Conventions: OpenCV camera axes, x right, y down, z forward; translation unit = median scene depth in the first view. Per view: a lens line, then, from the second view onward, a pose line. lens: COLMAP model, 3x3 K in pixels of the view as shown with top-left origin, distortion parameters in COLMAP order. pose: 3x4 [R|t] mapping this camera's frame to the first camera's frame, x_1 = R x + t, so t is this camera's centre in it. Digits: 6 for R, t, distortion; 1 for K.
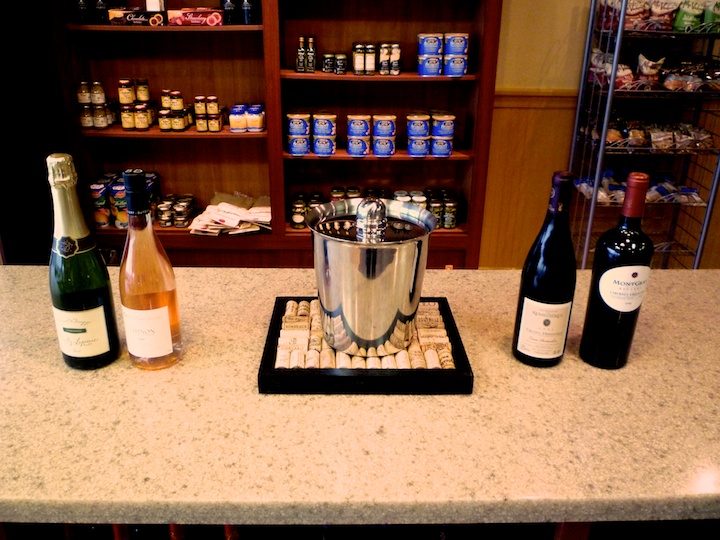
lens RADIAL K [[634.6, 0, 360.0], [0, 634.6, 270.0], [0, 0, 1]] dist [-0.037959, 0.008242]
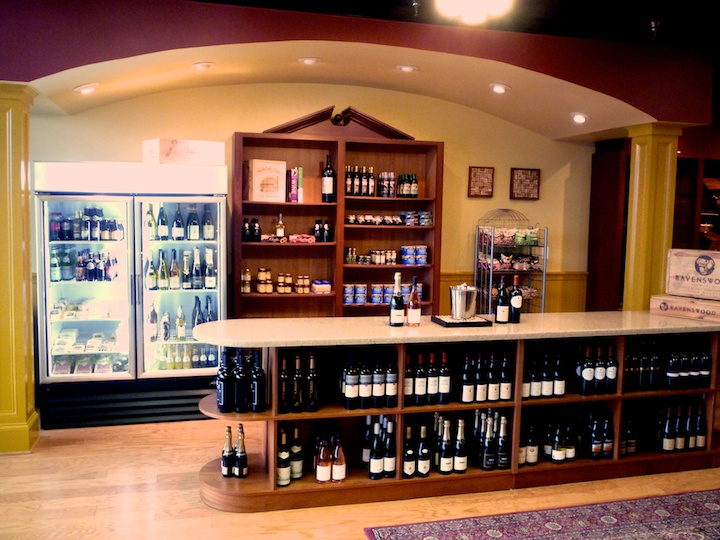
lens RADIAL K [[634.6, 0, 360.0], [0, 634.6, 270.0], [0, 0, 1]] dist [-0.037959, 0.008242]
pose [[0.971859, -0.012967, 0.235206, -0.543018], [0.085816, 0.949358, -0.302250, 0.327625], [-0.219375, 0.313929, 0.923755, -0.896412]]
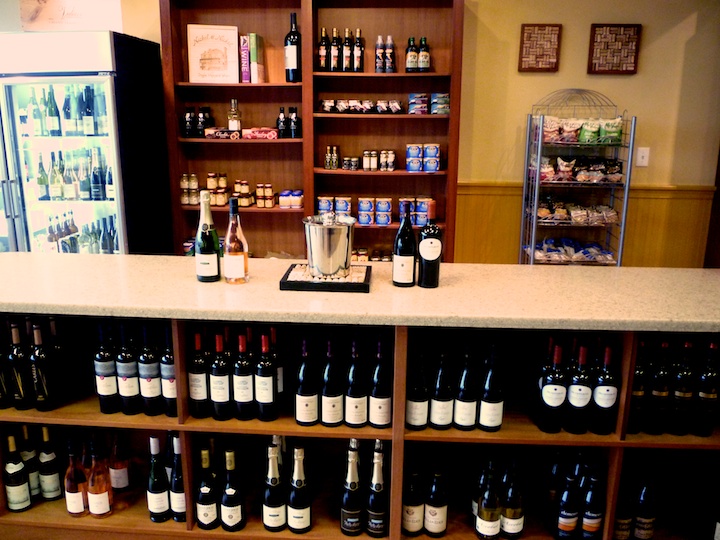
lens RADIAL K [[609.8, 0, 360.0], [0, 609.8, 270.0], [0, 0, 1]] dist [-0.039918, 0.005024]
pose [[0.997050, 0.016015, -0.075066, 0.094583], [-0.027255, 0.988126, -0.151206, 0.138480], [0.071753, 0.152806, 0.985648, -0.377841]]
